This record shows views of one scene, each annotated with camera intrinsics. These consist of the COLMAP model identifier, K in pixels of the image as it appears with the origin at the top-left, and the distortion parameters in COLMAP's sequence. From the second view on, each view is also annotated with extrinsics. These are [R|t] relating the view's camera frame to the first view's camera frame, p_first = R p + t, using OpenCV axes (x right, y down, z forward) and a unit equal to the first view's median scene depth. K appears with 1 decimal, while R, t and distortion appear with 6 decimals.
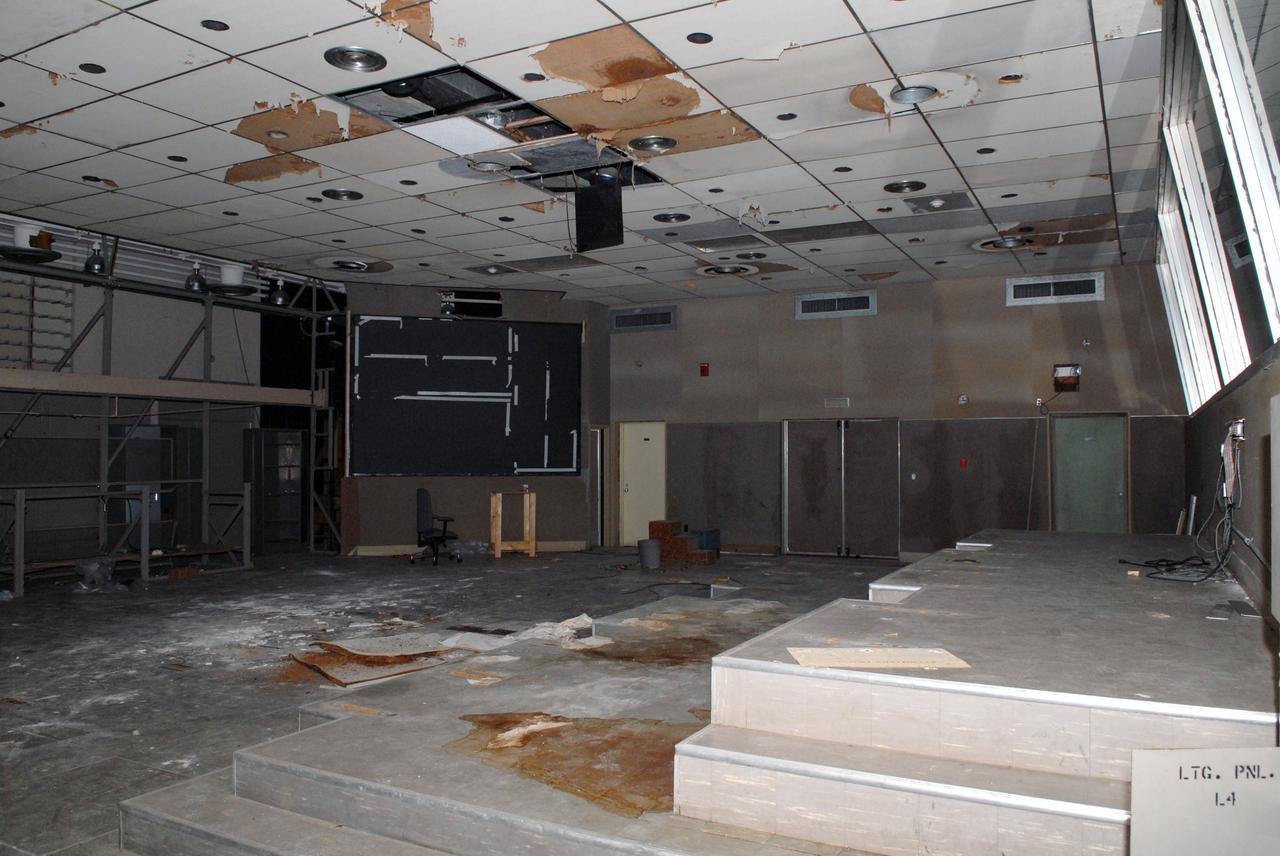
lens RADIAL K [[942.2, 0, 640.0], [0, 942.2, 428.0], [0, 0, 1]] dist [-0.008417, -0.004350]
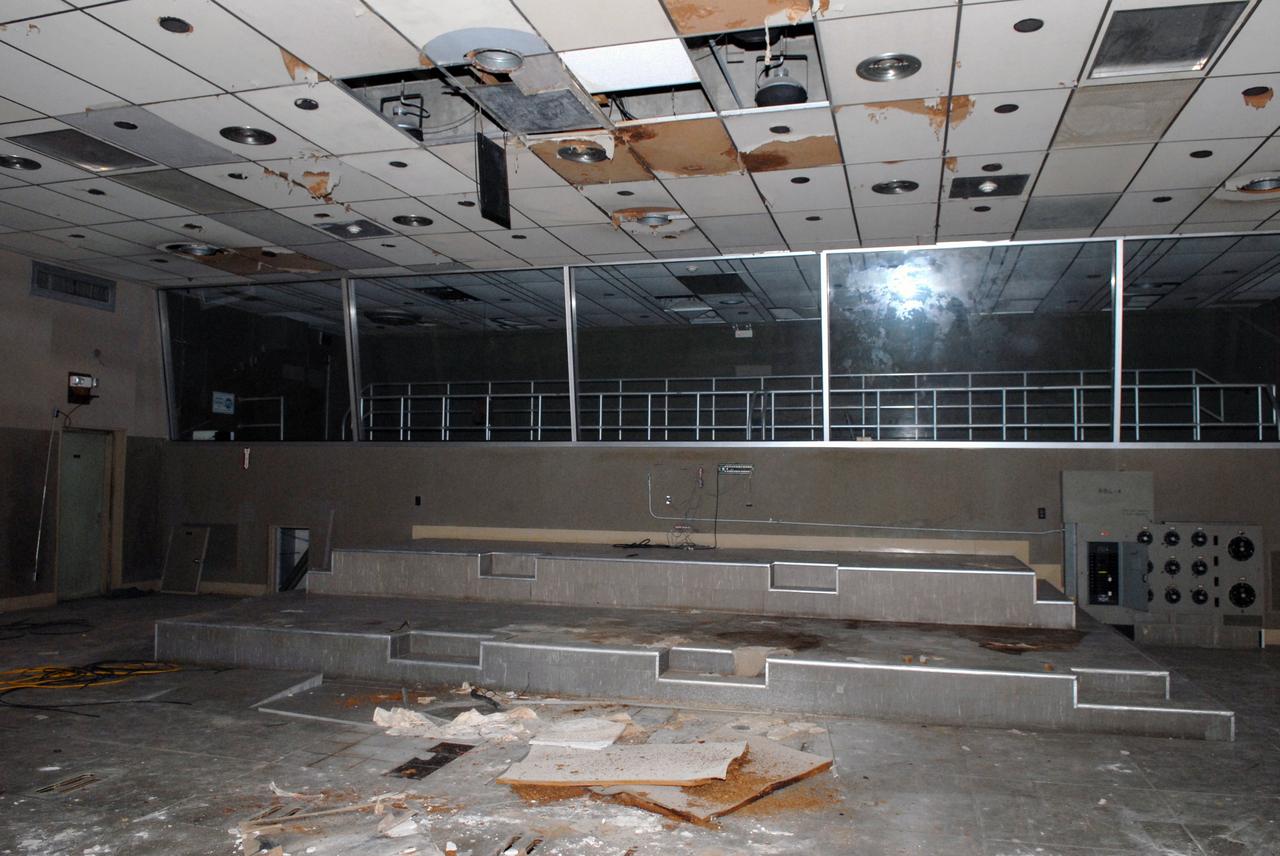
lens RADIAL K [[942.2, 0, 640.0], [0, 942.2, 428.0], [0, 0, 1]] dist [-0.008417, -0.004350]
pose [[-0.215676, 0.043995, 0.975473, -1.321613], [-0.034645, 0.998011, -0.052672, 0.034564], [-0.975850, -0.045155, -0.213723, 1.630715]]
